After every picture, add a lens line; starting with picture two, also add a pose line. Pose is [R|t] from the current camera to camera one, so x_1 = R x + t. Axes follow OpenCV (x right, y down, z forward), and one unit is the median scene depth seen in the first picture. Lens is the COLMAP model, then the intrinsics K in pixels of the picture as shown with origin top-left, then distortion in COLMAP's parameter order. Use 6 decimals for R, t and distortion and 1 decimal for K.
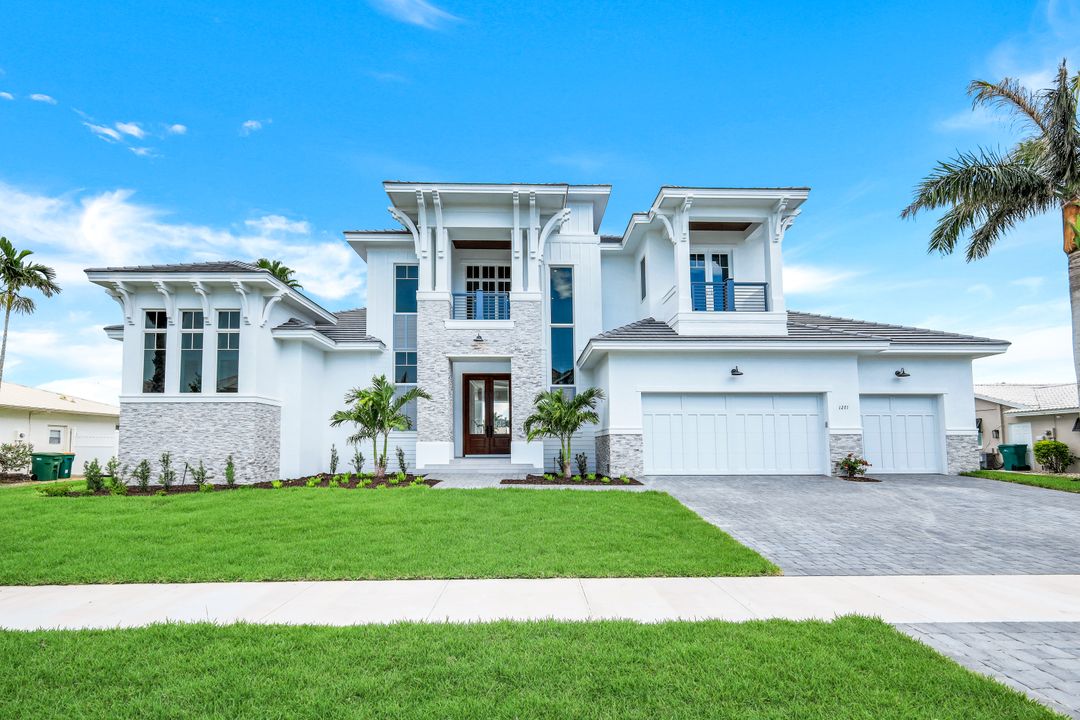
lens RADIAL K [[476.4, 0, 540.7], [0, 476.4, 417.8], [0, 0, 1]] dist [-0.001442, -0.000175]
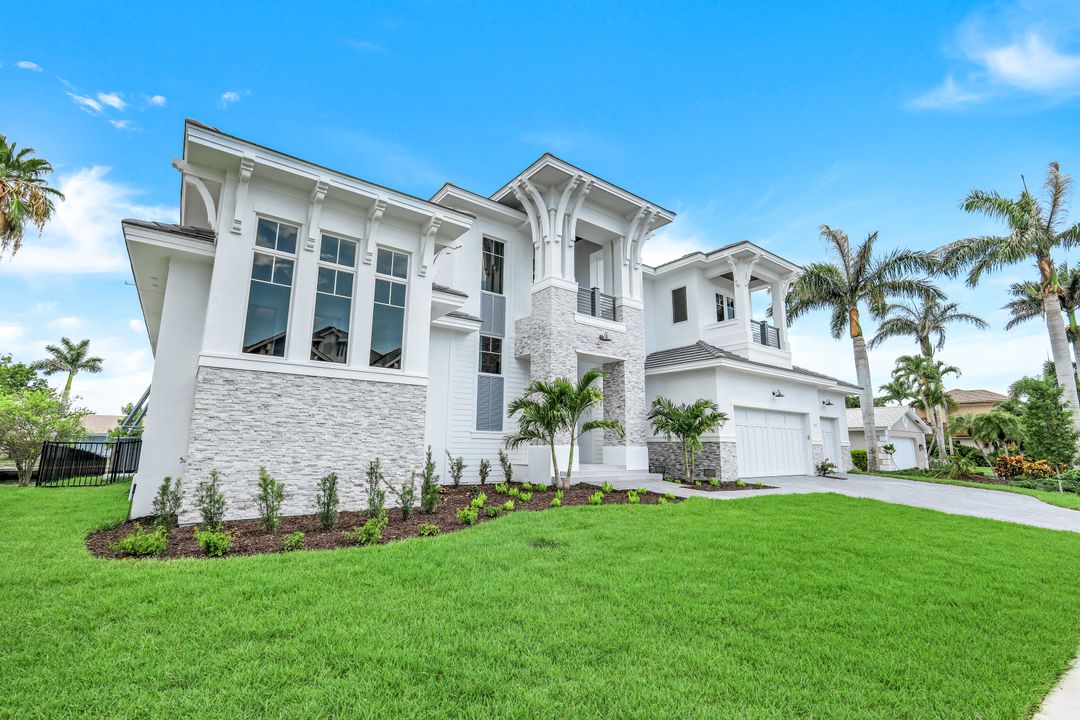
lens RADIAL K [[470.1, 0, 540.0], [0, 470.1, 360.0], [0, 0, 1]] dist [0.001491, 0.000177]
pose [[0.821064, 0.117140, 0.558688, -0.845287], [-0.048703, 0.989525, -0.135900, 0.015808], [-0.568755, 0.084373, 0.818168, 0.330037]]
